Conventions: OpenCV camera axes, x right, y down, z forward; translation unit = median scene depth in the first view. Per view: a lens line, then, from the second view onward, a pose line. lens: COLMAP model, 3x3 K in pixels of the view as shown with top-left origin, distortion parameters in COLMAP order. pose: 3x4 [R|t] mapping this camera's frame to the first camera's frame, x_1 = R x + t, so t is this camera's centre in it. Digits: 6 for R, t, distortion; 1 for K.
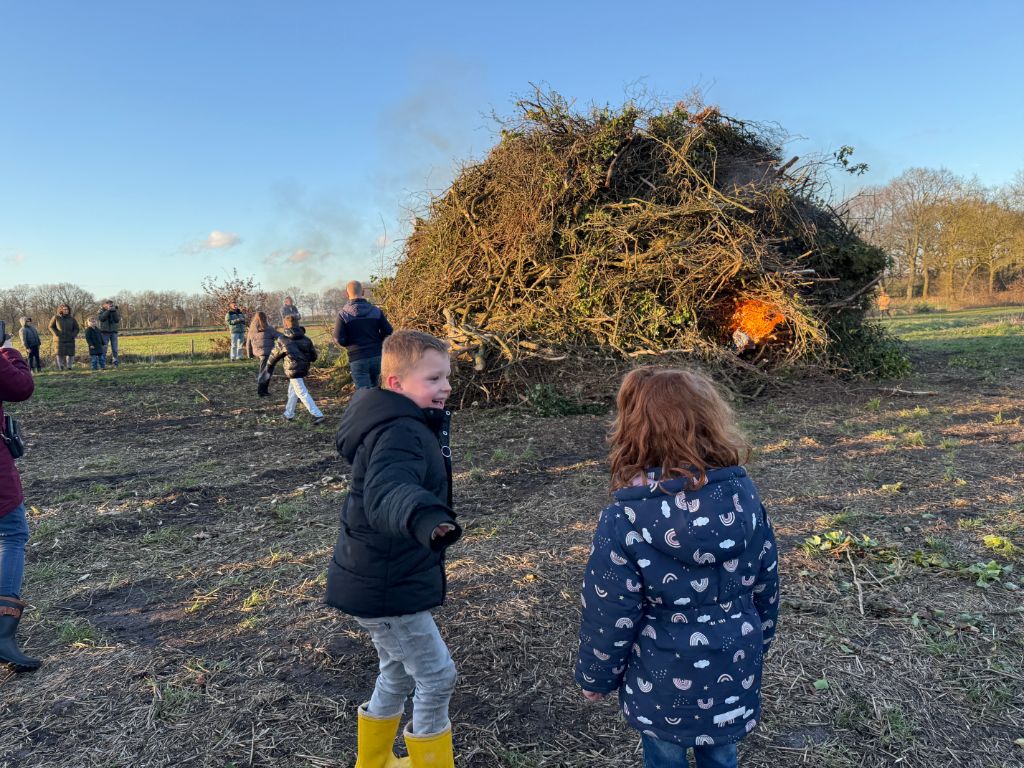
lens RADIAL K [[725.1, 0, 516.7], [0, 725.1, 385.1], [0, 0, 1]] dist [0.059168, -0.051755]
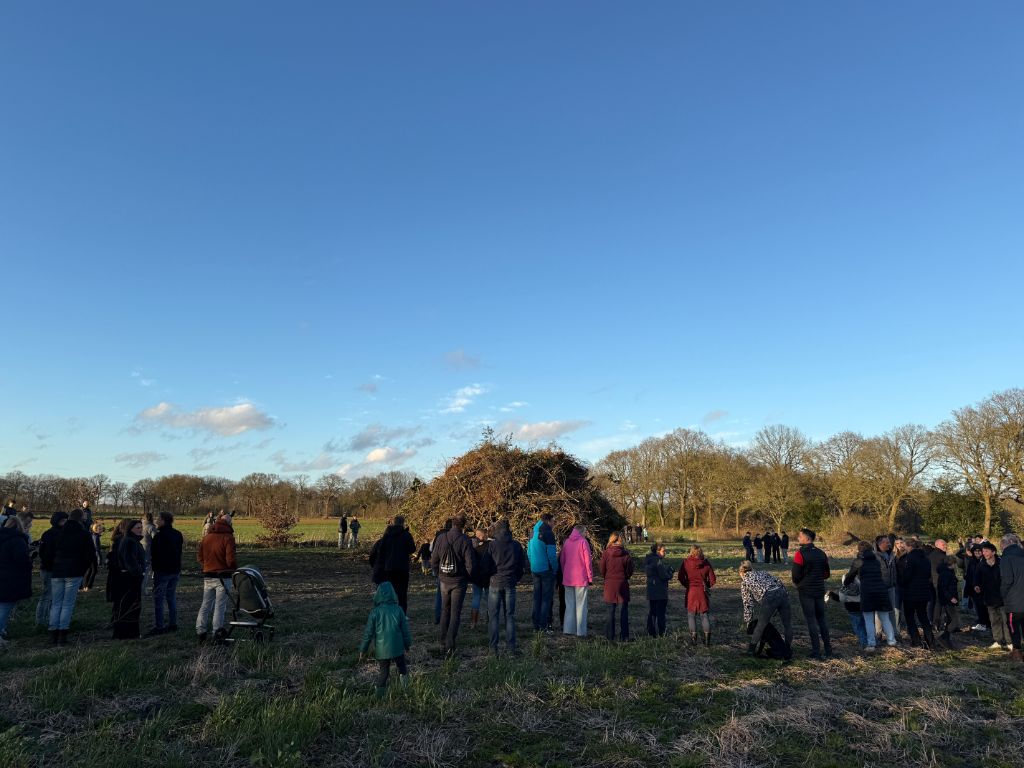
lens RADIAL K [[715.2, 0, 516.4], [0, 715.2, 386.3], [0, 0, 1]] dist [0.166975, -0.293705]
pose [[0.966521, 0.108560, 0.232490, -0.544821], [-0.039365, 0.958097, -0.283724, 0.116161], [-0.253549, 0.265074, 0.930295, -1.478056]]
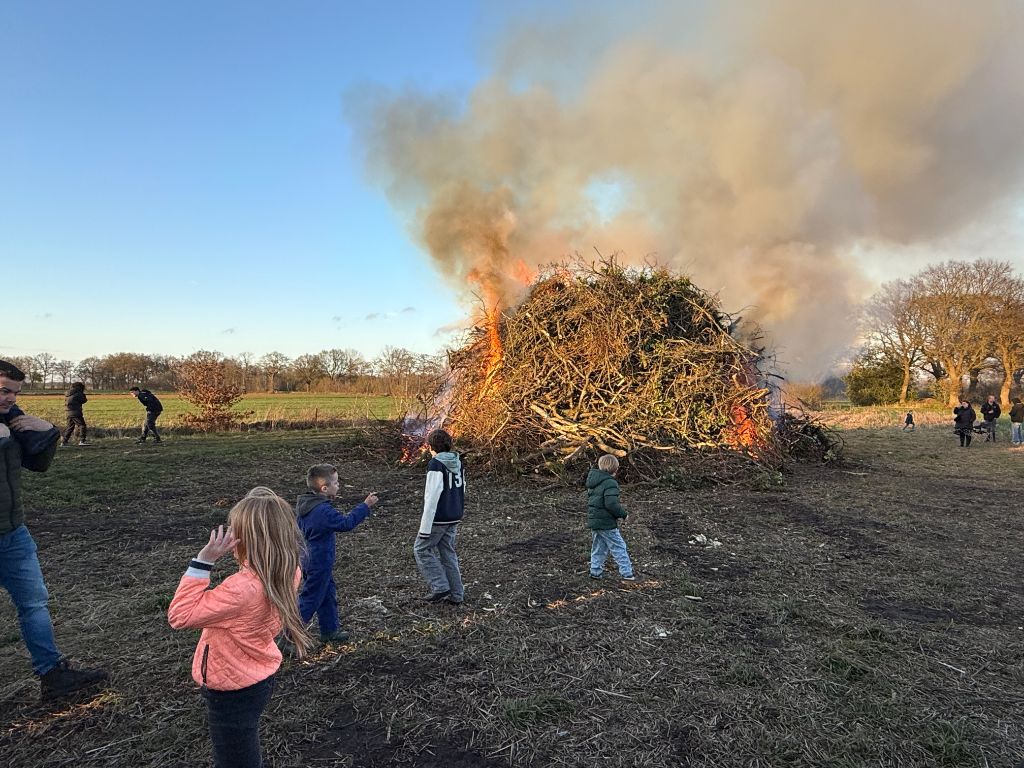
lens RADIAL K [[625.6, 0, 512.0], [0, 625.6, 384.0], [0, 0, 1]] dist [0.004866, 0.003201]
pose [[0.932269, 0.056617, 0.357309, -0.593405], [-0.013887, 0.992551, -0.121038, -0.007045], [-0.361500, 0.107878, 0.926110, -0.024344]]
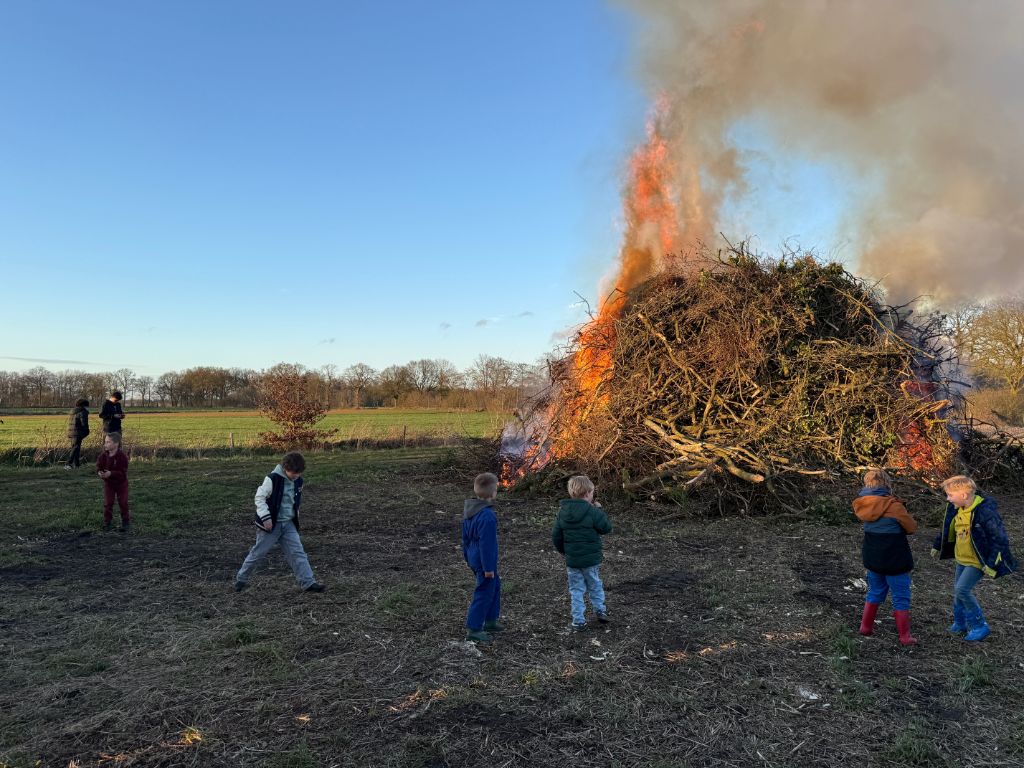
lens RADIAL K [[715.2, 0, 516.4], [0, 715.2, 386.3], [0, 0, 1]] dist [0.166975, -0.293705]
pose [[0.975379, 0.050030, 0.214787, -0.593389], [-0.021548, 0.990888, -0.132954, -0.006409], [-0.219482, 0.125053, 0.967569, -0.030828]]
